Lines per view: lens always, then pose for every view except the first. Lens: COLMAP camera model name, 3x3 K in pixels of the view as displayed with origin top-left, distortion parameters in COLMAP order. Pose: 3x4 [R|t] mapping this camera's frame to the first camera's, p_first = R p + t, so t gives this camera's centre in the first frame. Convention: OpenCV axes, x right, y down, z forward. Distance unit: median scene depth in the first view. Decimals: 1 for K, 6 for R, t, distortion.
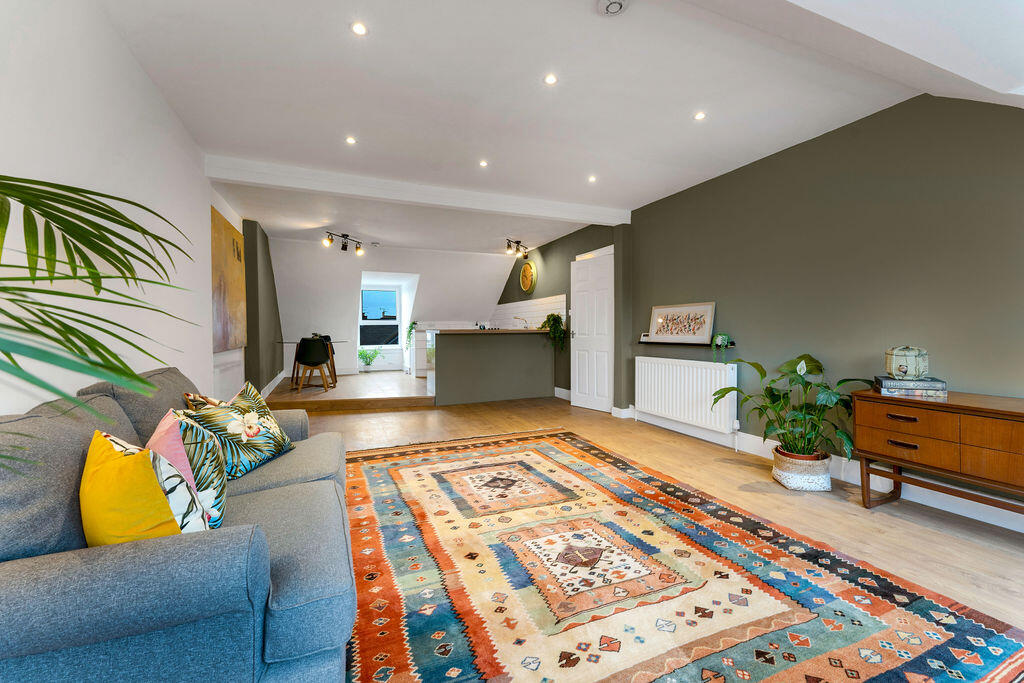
lens RADIAL K [[415.2, 0, 507.6], [0, 415.2, 337.7], [0, 0, 1]] dist [0.001401, -0.000104]
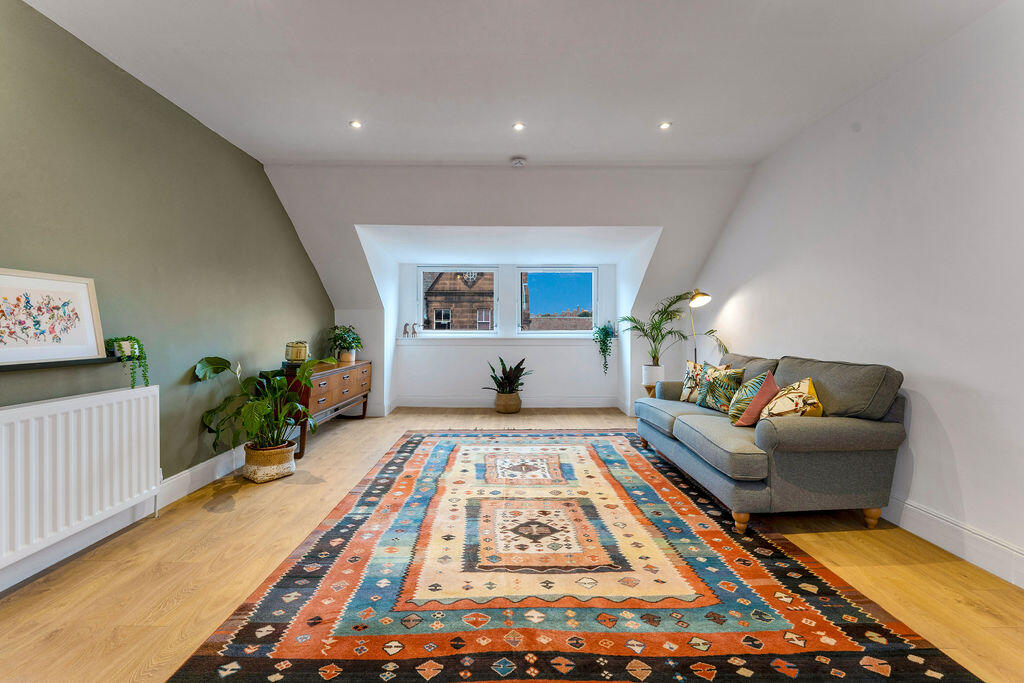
lens RADIAL K [[415.2, 0, 512.1], [0, 415.2, 332.8], [0, 0, 1]] dist [0.001401, -0.000104]
pose [[-0.928122, -0.000373, 0.372277, -0.277064], [0.010823, 0.999550, 0.027985, -0.036568], [-0.372120, 0.030002, -0.927700, 1.795695]]
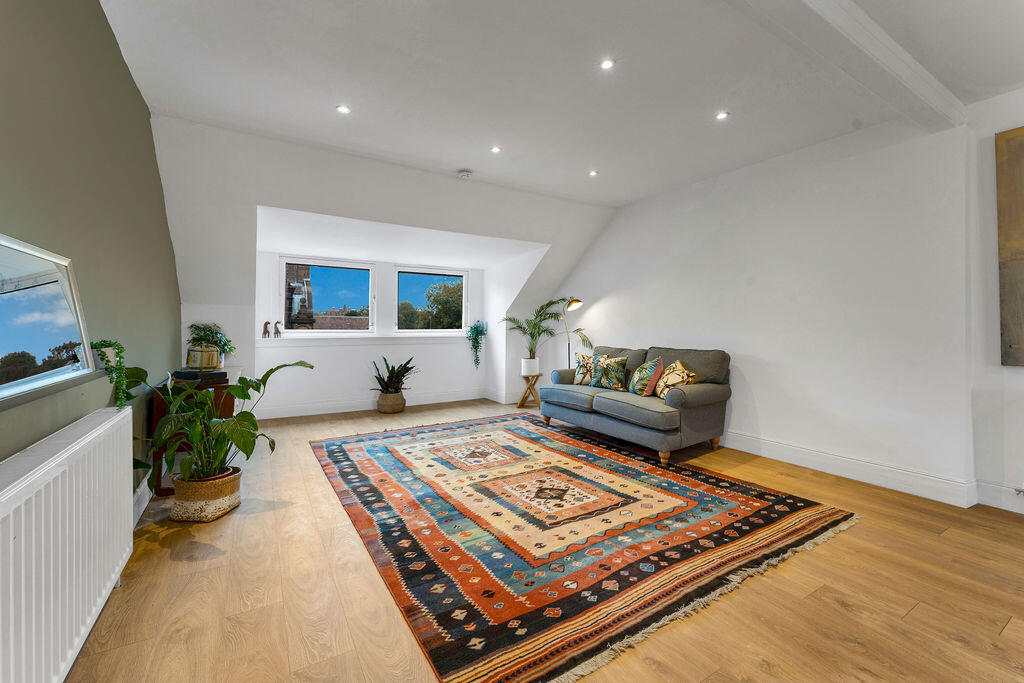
lens RADIAL K [[415.2, 0, 512.4], [0, 415.2, 330.4], [0, 0, 1]] dist [0.001401, -0.000104]
pose [[-0.987011, 0.005205, -0.160569, 0.226624], [0.000414, 0.999554, 0.029859, -0.047090], [0.160653, 0.029404, -0.986573, 1.988302]]
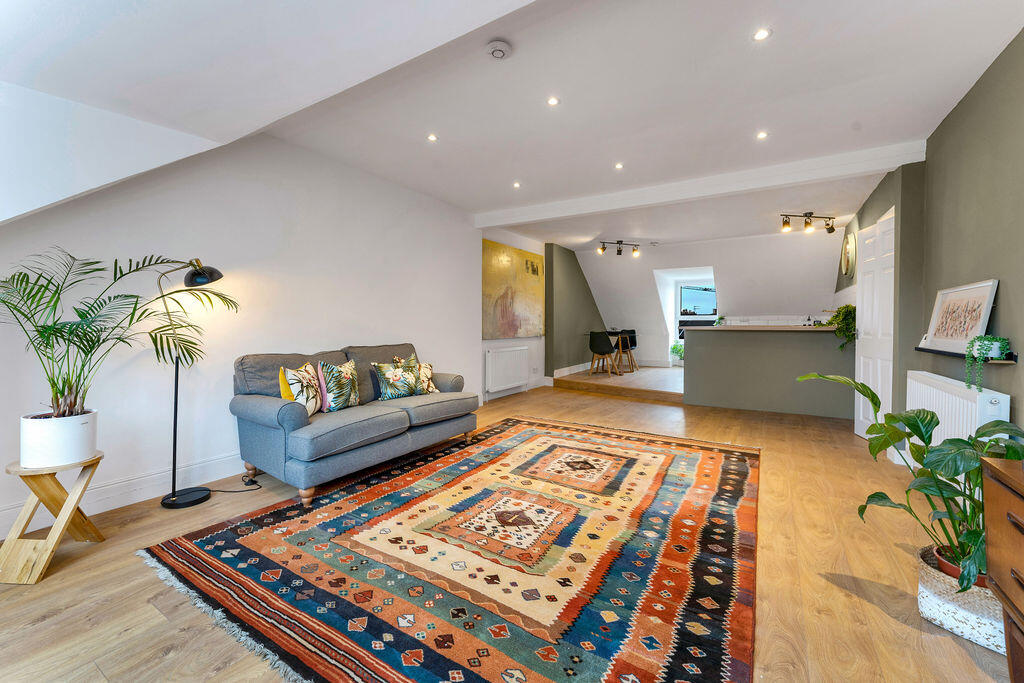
lens RADIAL K [[415.2, 0, 511.4], [0, 415.2, 336.1], [0, 0, 1]] dist [0.001401, -0.000104]
pose [[0.580582, 0.031167, -0.813605, 0.797169], [-0.024009, 0.999488, 0.021155, -0.010770], [0.813848, 0.007252, 0.581033, 0.221372]]
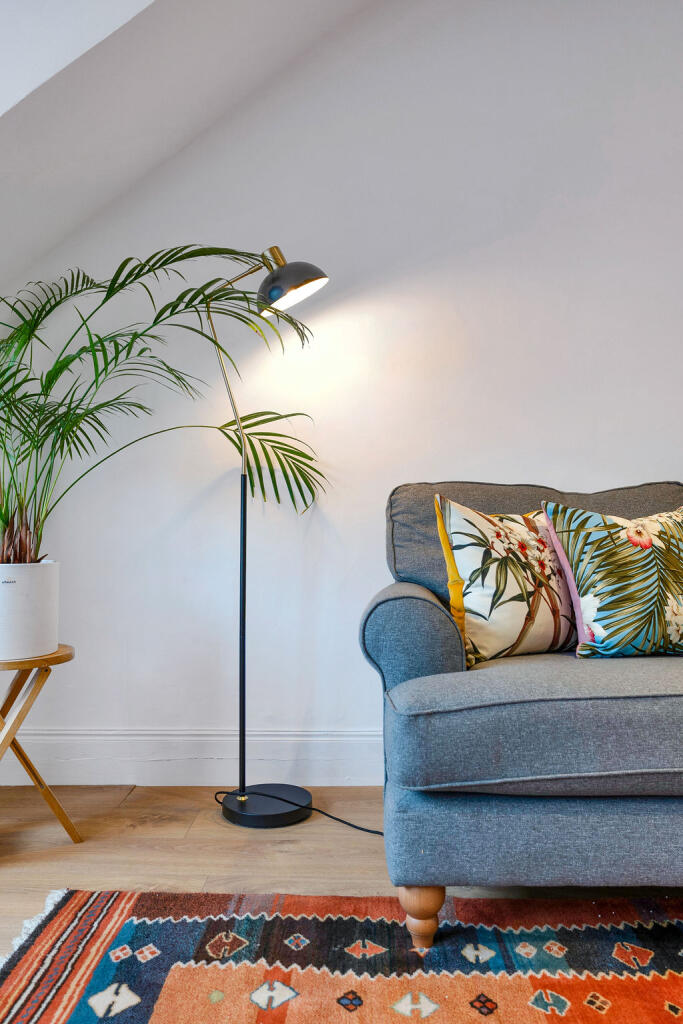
lens RADIAL K [[789.4, 0, 342.5], [0, 789.4, 513.7], [0, 0, 1]] dist [-0.004635, 0.003268]
pose [[-0.414323, -0.029316, -0.909658, 0.311728], [-0.003749, 0.999528, -0.030504, 0.126375], [0.910122, -0.009228, -0.414237, 0.545300]]
